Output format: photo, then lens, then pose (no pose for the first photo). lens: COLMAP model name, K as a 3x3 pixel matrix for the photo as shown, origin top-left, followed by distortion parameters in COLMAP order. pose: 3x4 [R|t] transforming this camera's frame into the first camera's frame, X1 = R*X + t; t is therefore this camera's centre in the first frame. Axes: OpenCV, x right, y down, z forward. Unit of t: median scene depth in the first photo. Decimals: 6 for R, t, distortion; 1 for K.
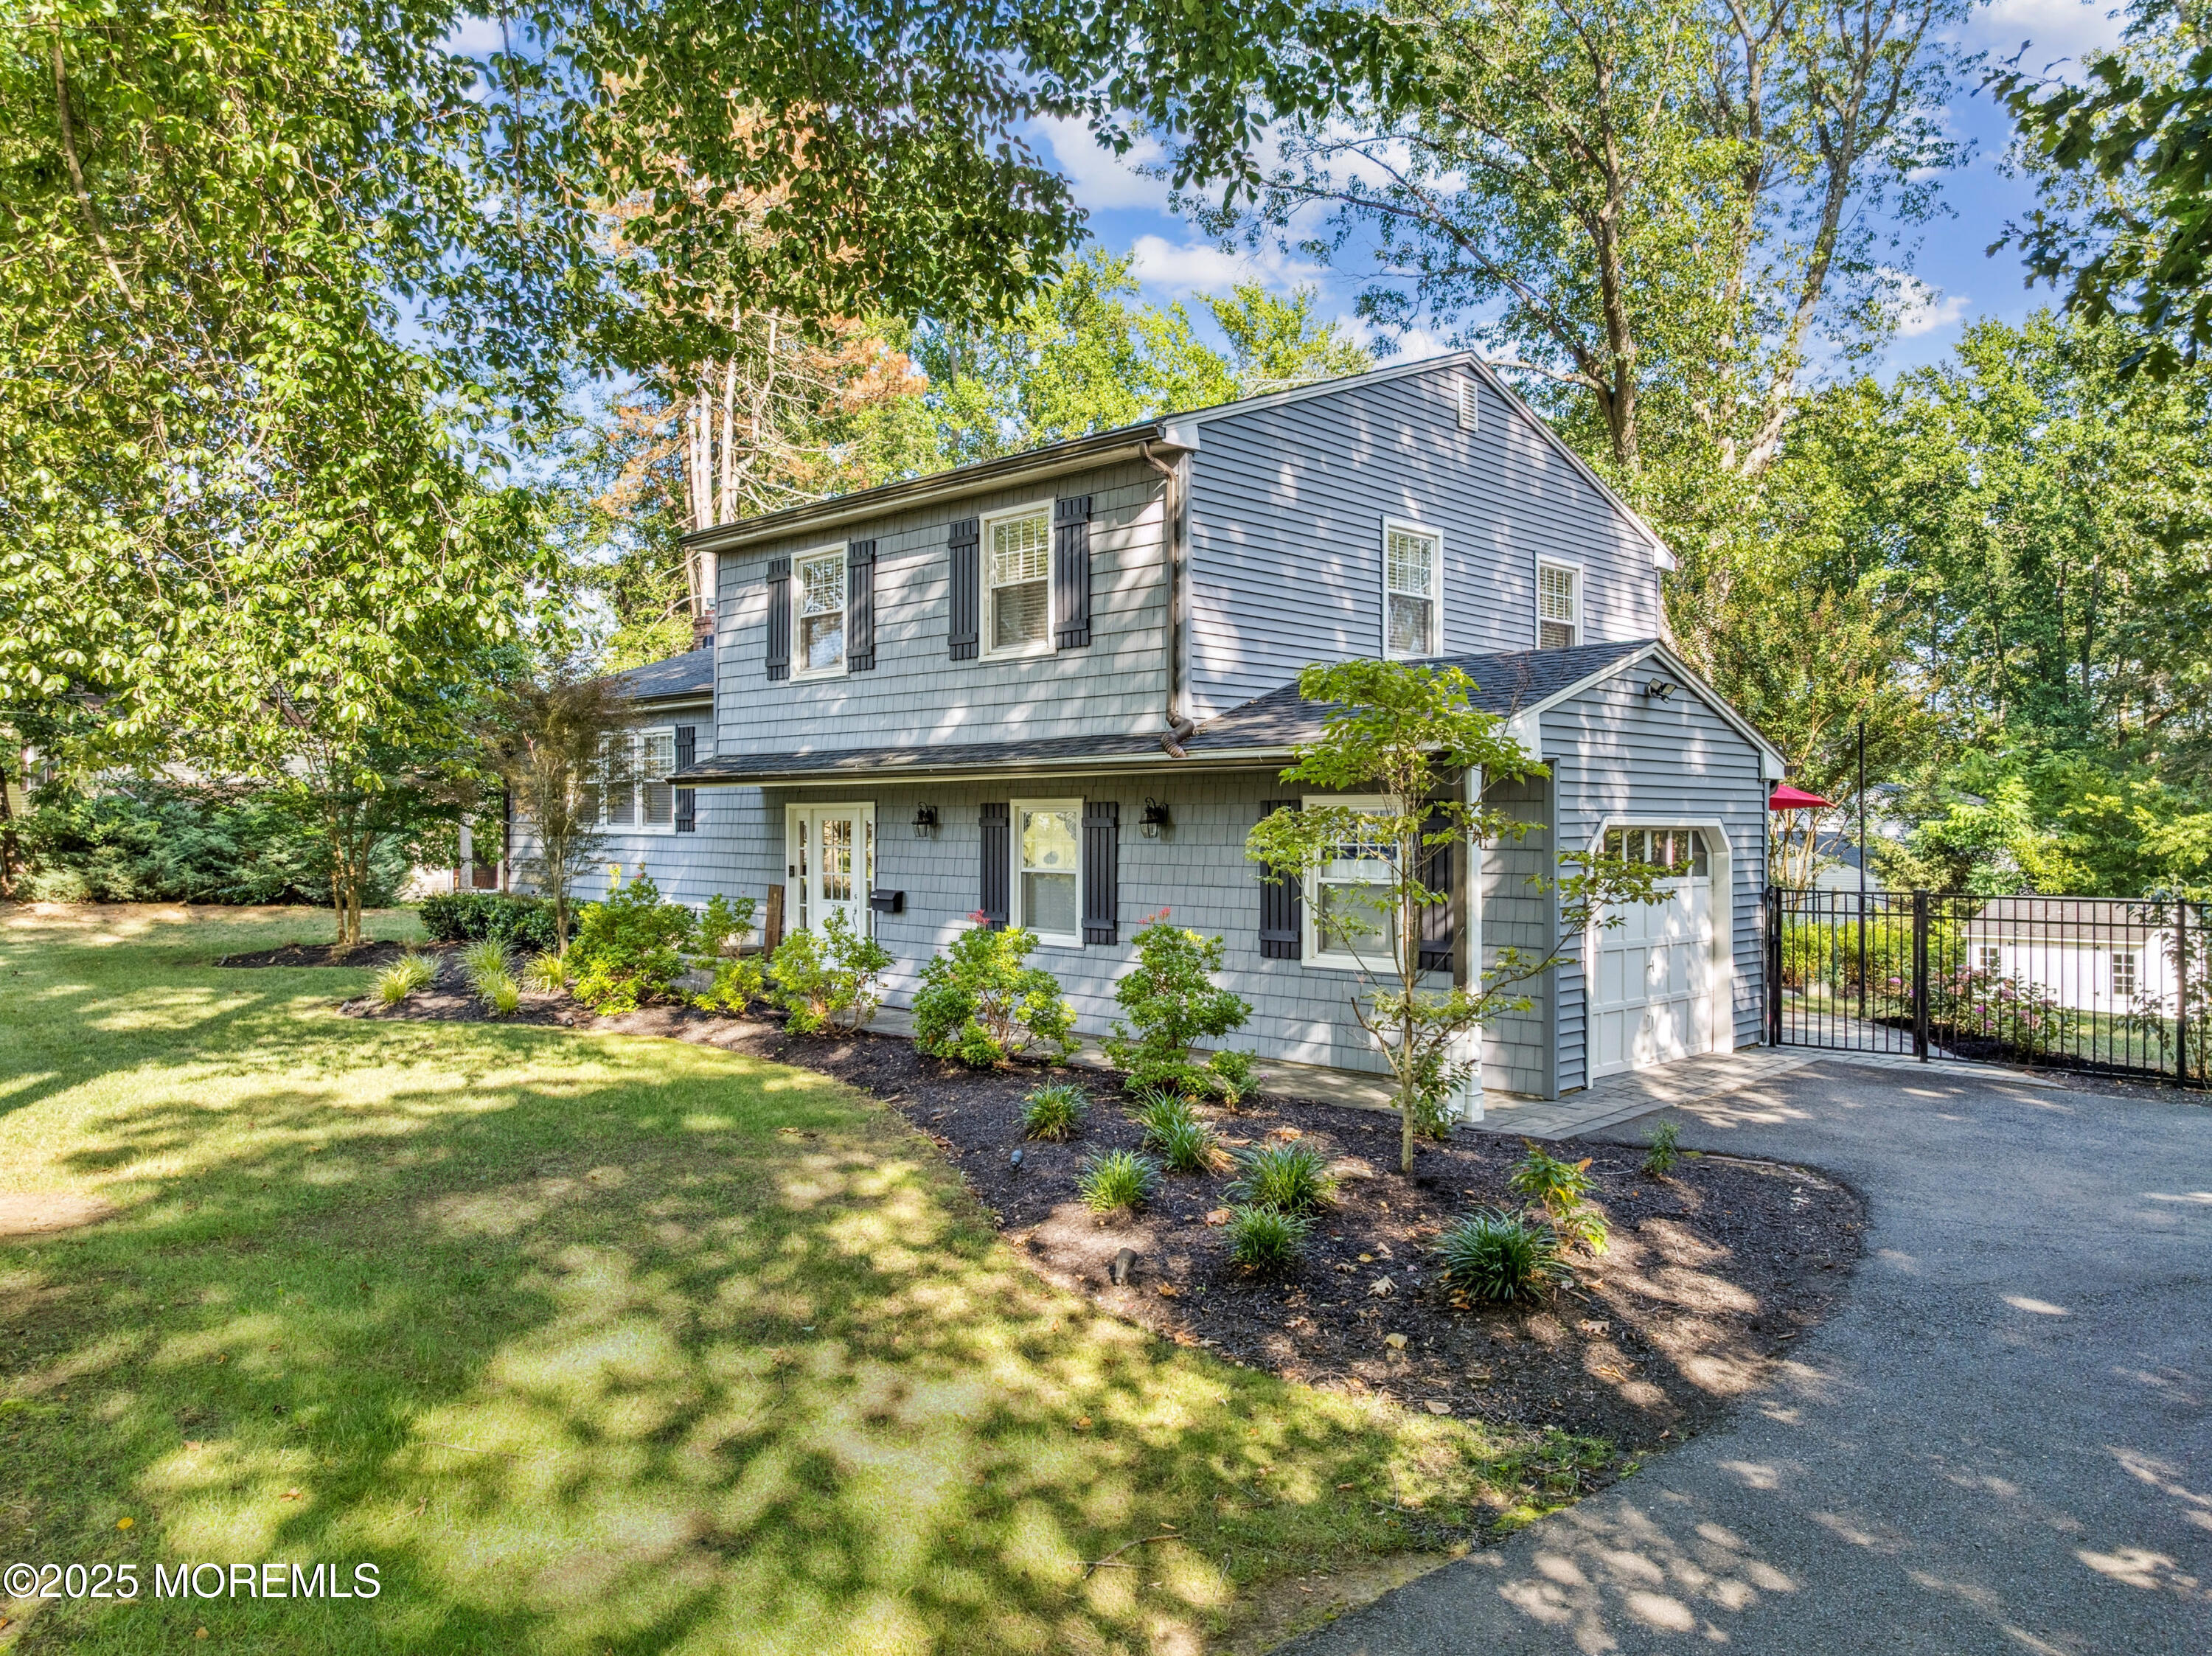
lens RADIAL K [[1564.5, 0, 1105.3], [0, 1564.5, 828.4], [0, 0, 1]] dist [0.000839, -0.000835]
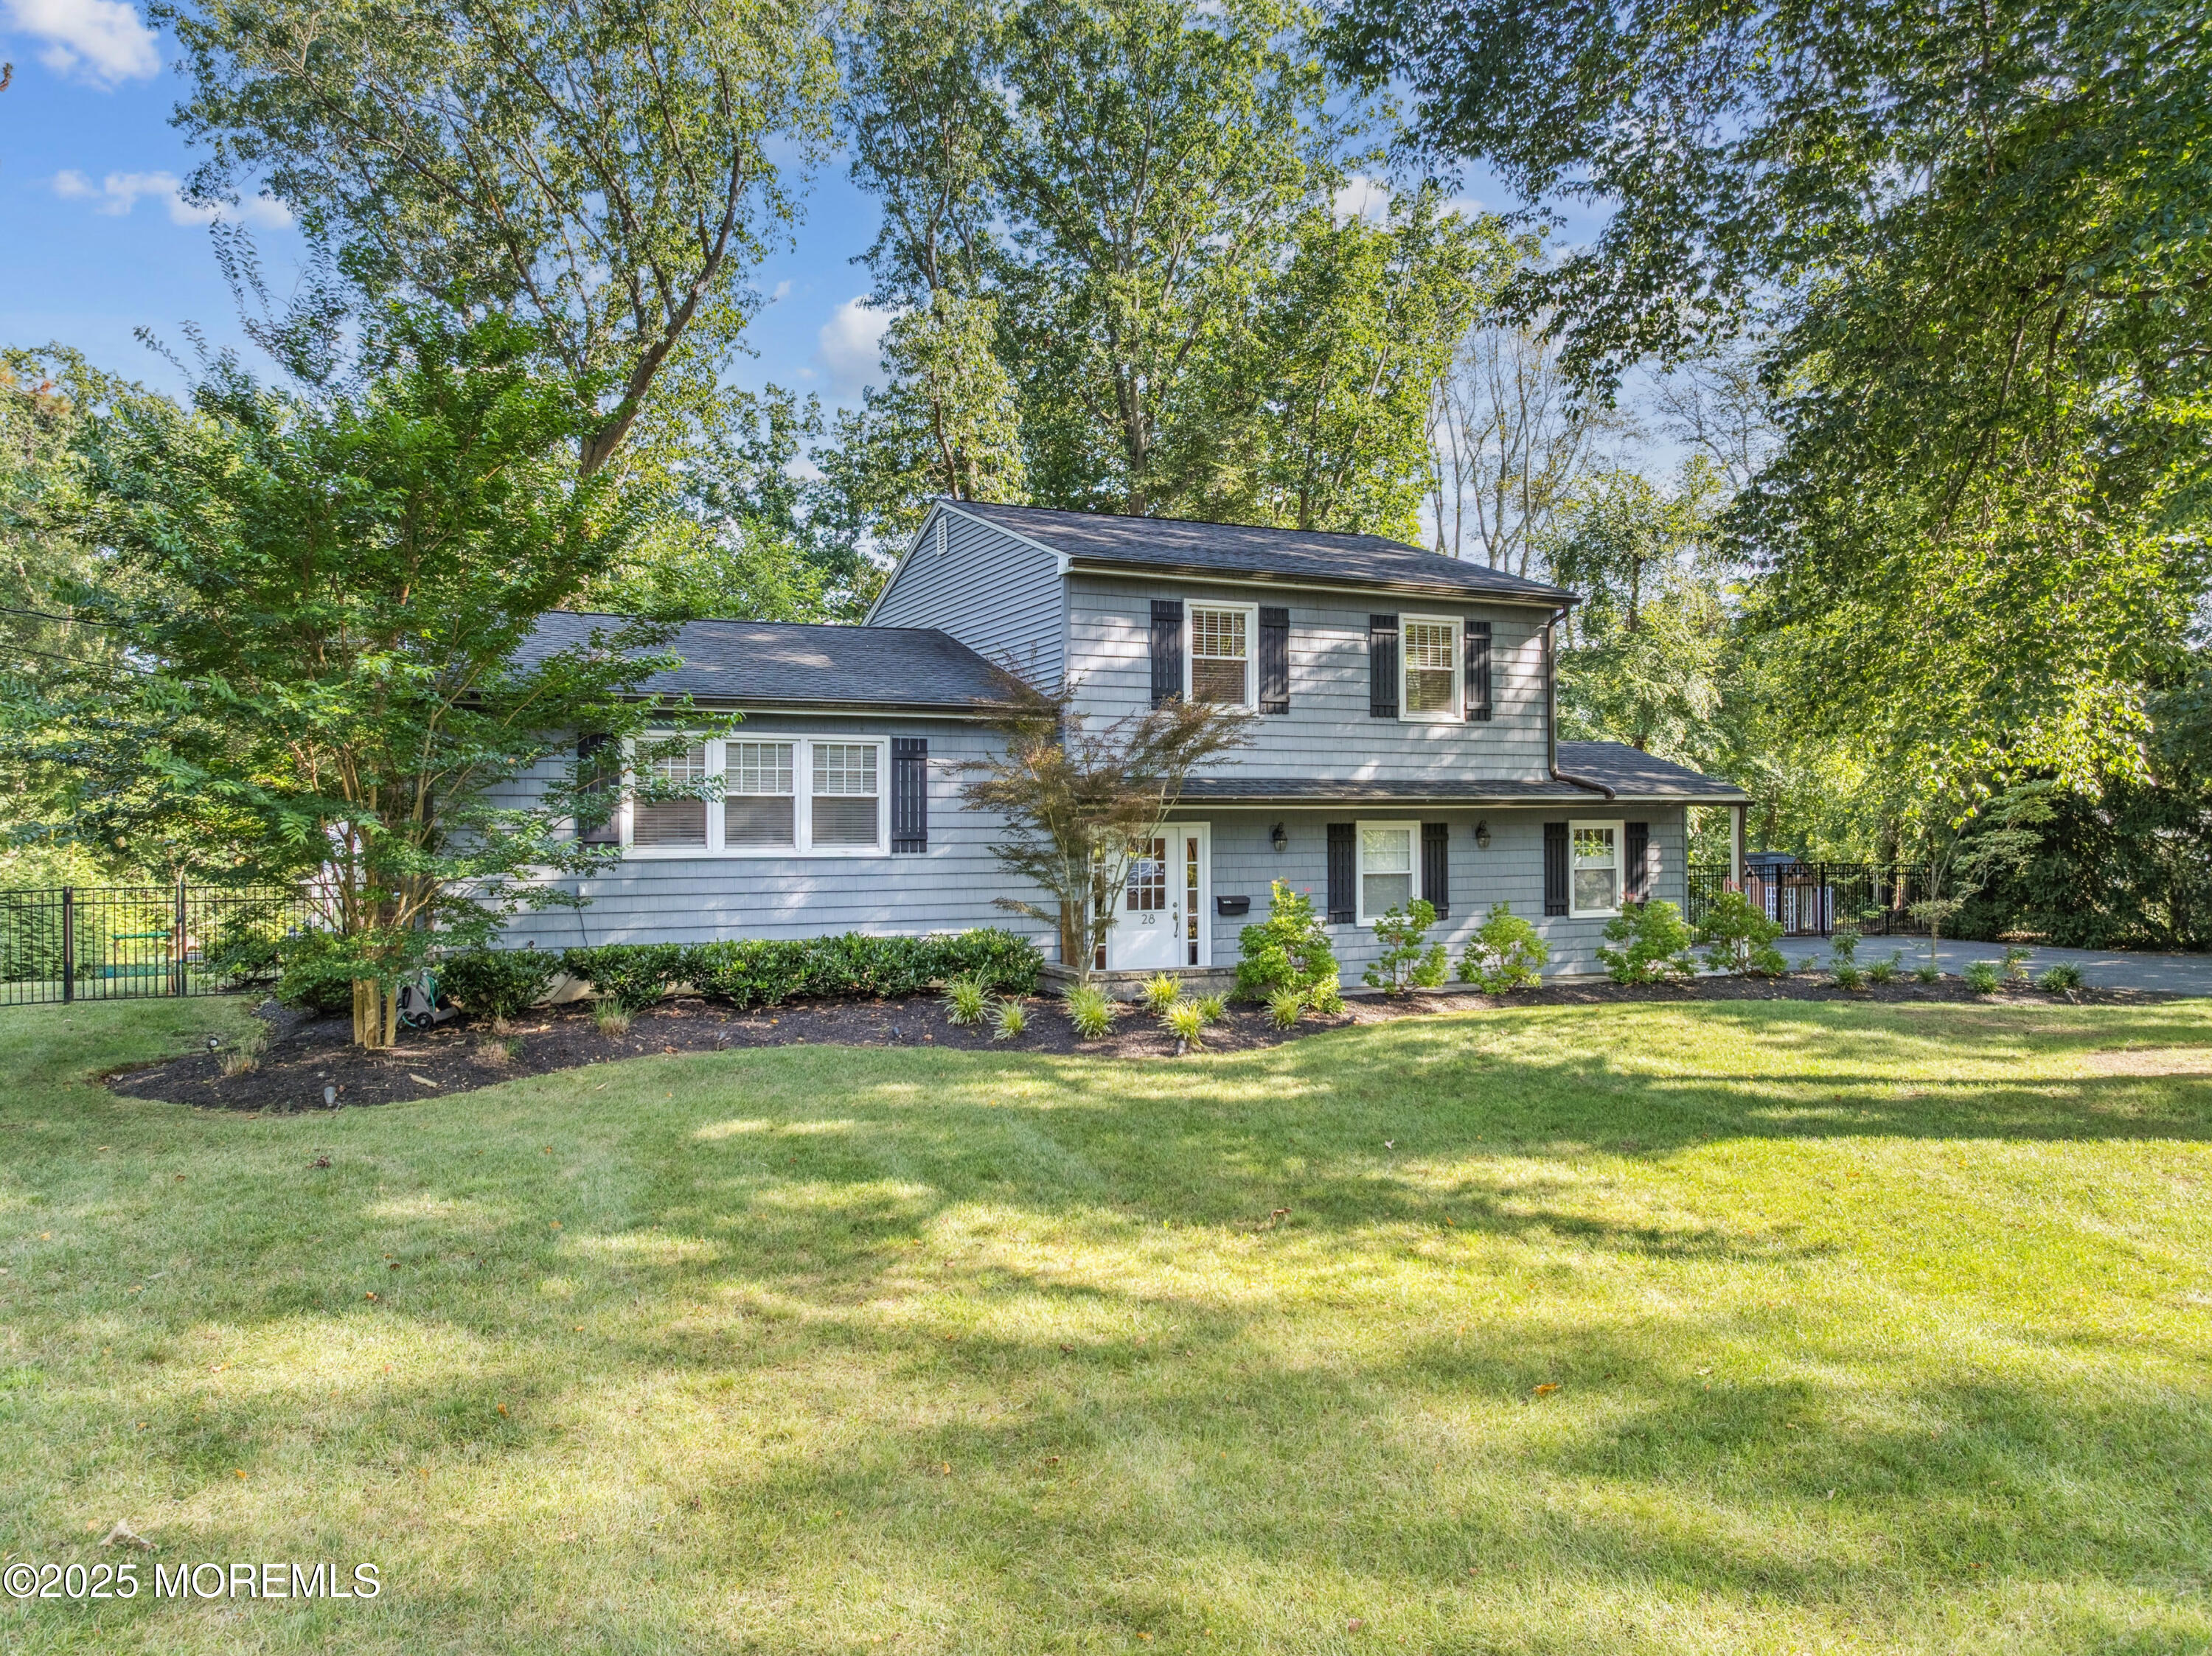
lens RADIAL K [[1564.5, 0, 1105.3], [0, 1564.5, 828.4], [0, 0, 1]] dist [0.000839, -0.000835]
pose [[0.338665, 0.000439, 0.940907, -1.444596], [0.011632, 0.999922, -0.004653, -0.008546], [-0.940835, 0.012520, 0.338634, 0.766382]]
